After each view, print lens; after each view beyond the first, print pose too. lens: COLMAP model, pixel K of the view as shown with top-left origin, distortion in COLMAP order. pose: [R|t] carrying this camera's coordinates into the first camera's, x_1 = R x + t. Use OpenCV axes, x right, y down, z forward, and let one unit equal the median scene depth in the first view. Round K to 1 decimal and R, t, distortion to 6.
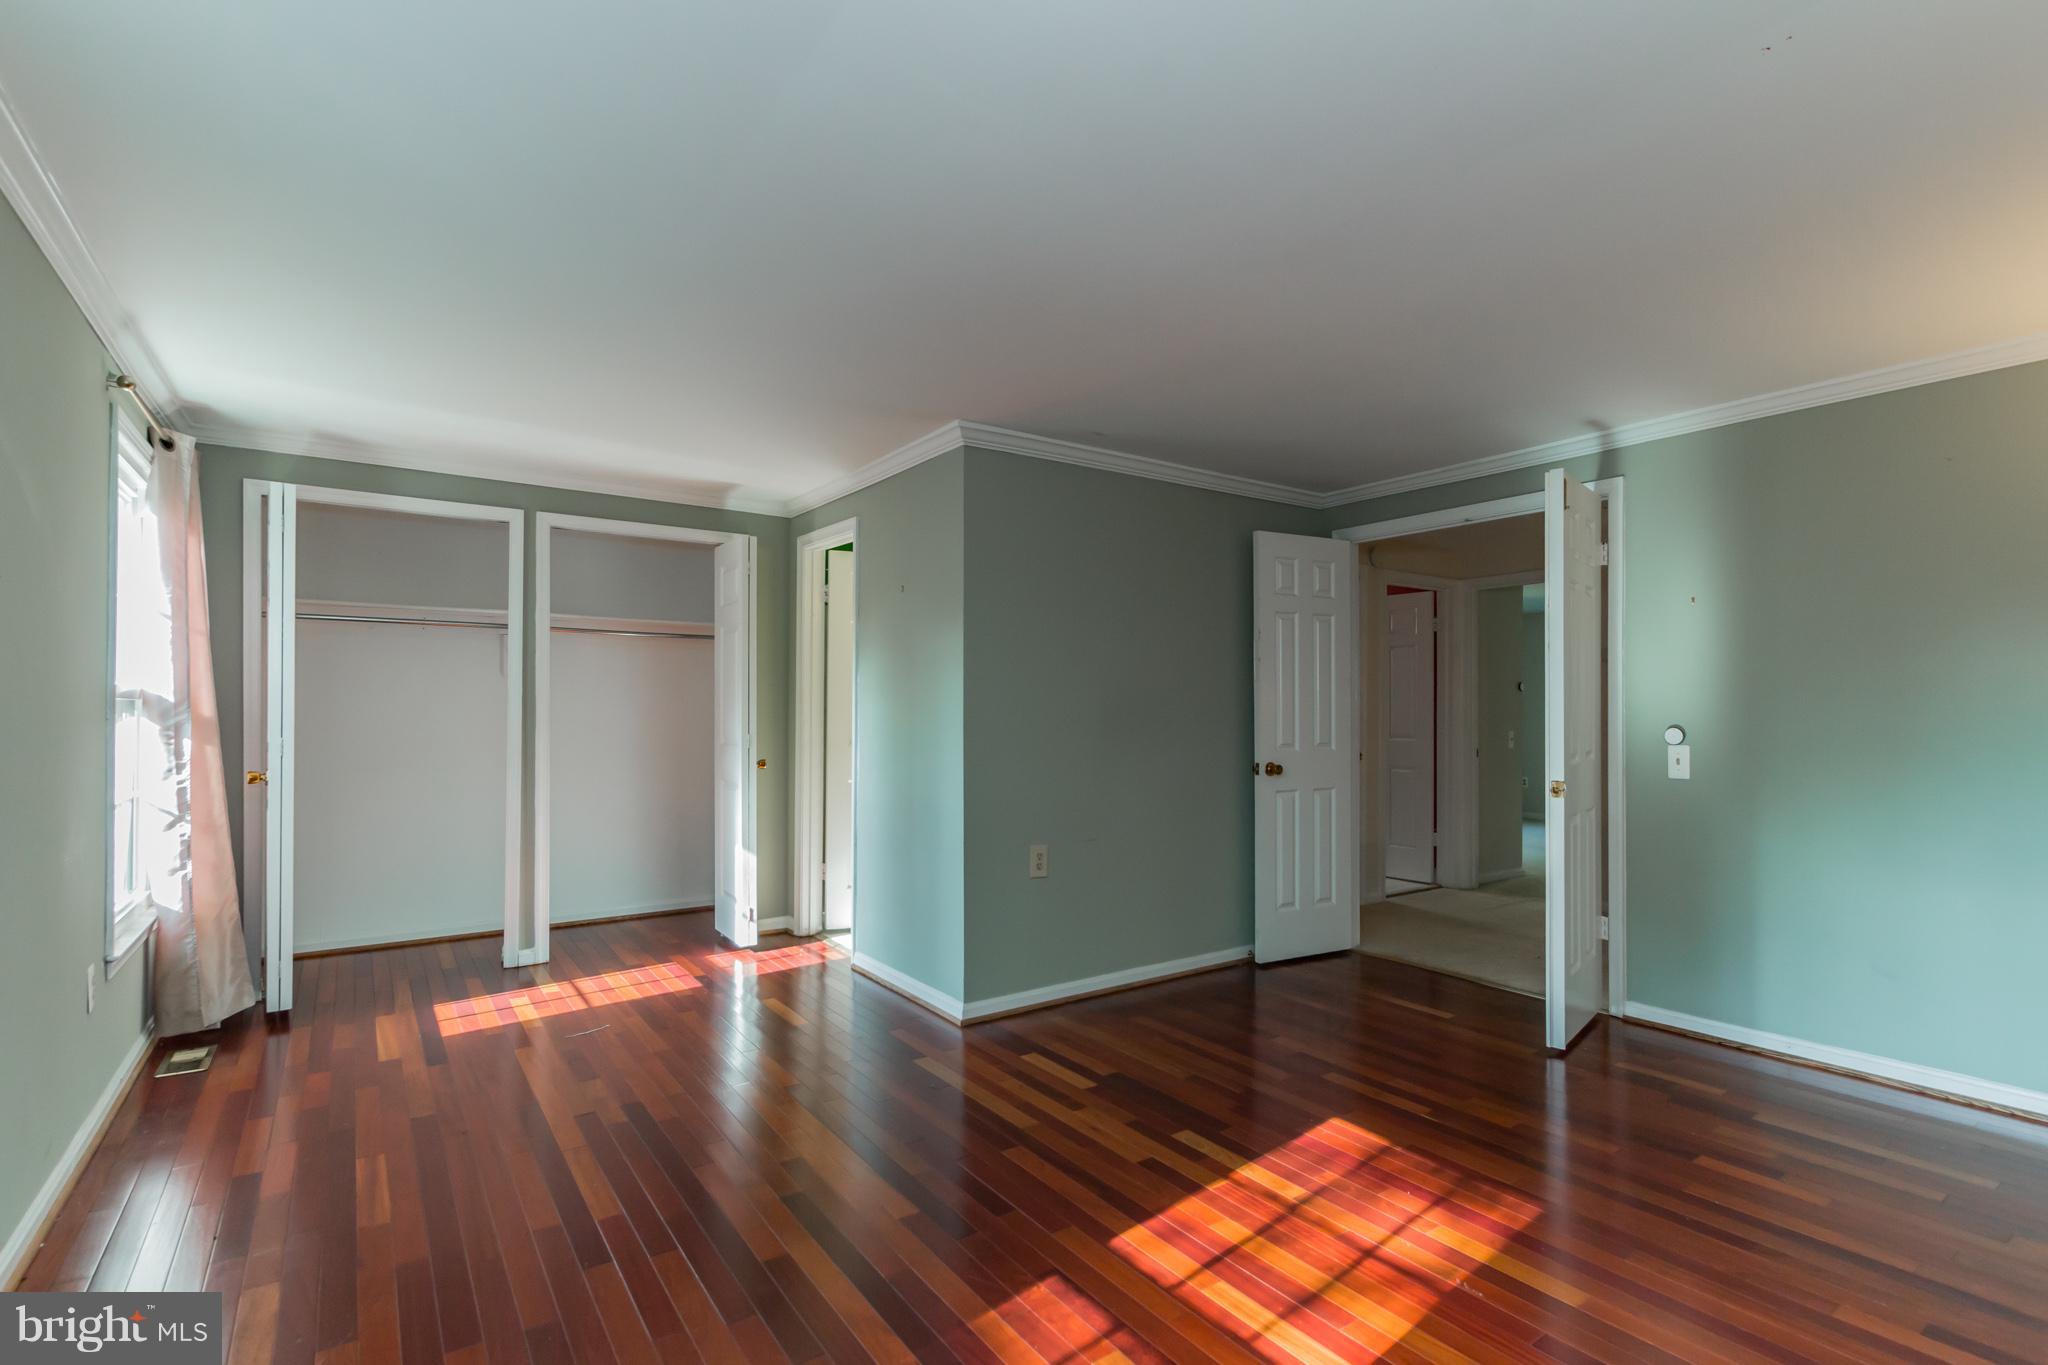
lens RADIAL K [[976.3, 0, 1026.2], [0, 976.3, 693.3], [0, 0, 1]] dist [0.004347, 0.002215]
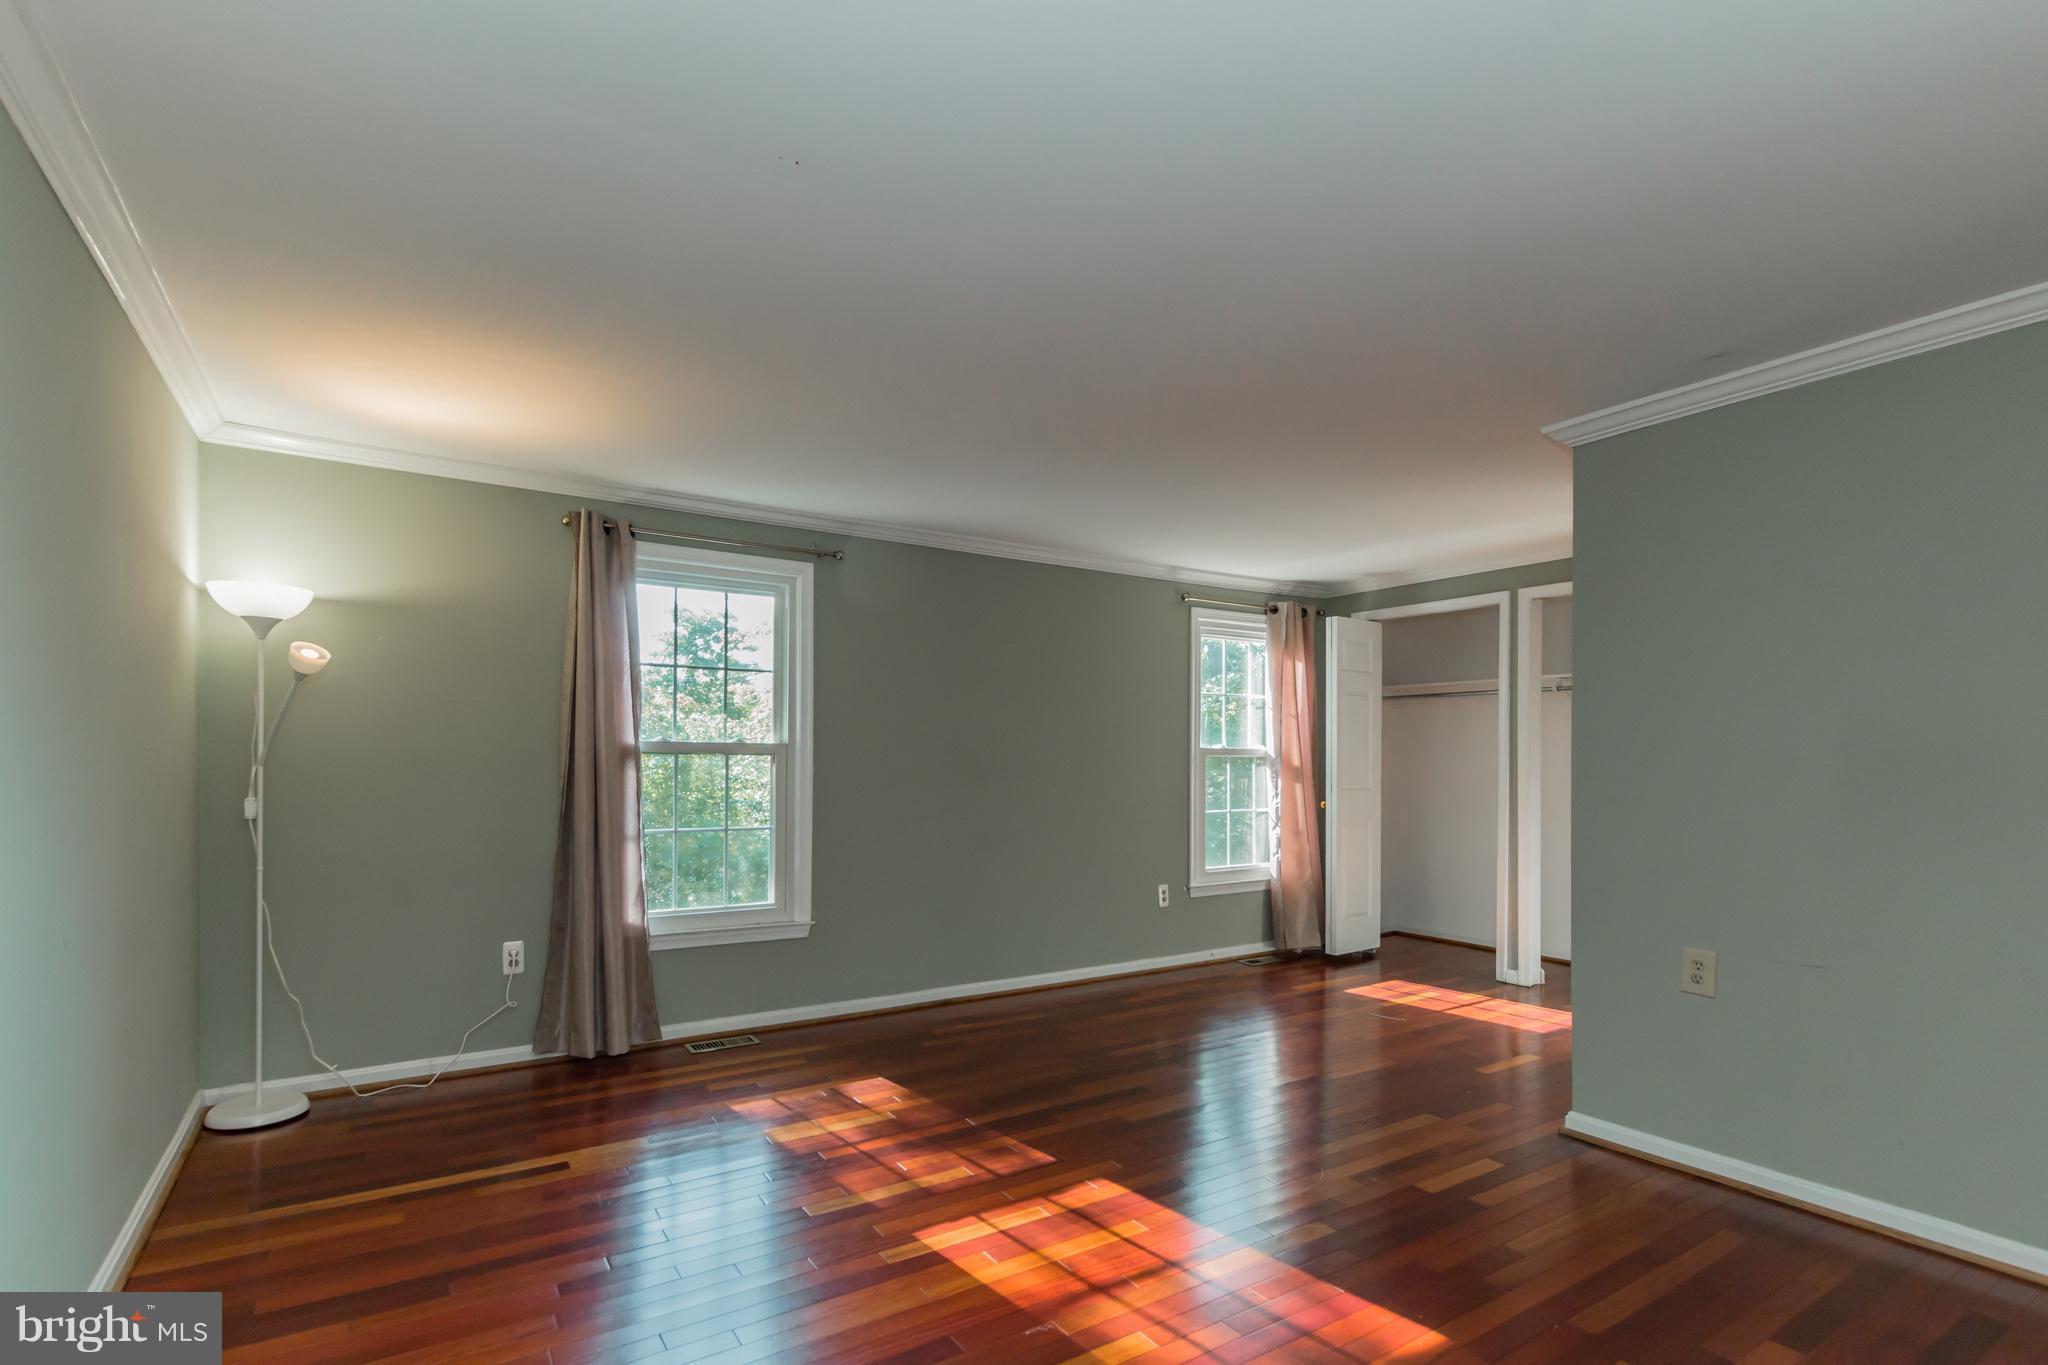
lens RADIAL K [[976.3, 0, 1027.0], [0, 976.3, 756.4], [0, 0, 1]] dist [0.004347, 0.002215]
pose [[-0.038971, -0.007191, -0.999214, 0.783795], [0.009954, 0.999922, -0.007584, 0.014263], [0.999191, -0.010242, -0.038896, 0.553706]]
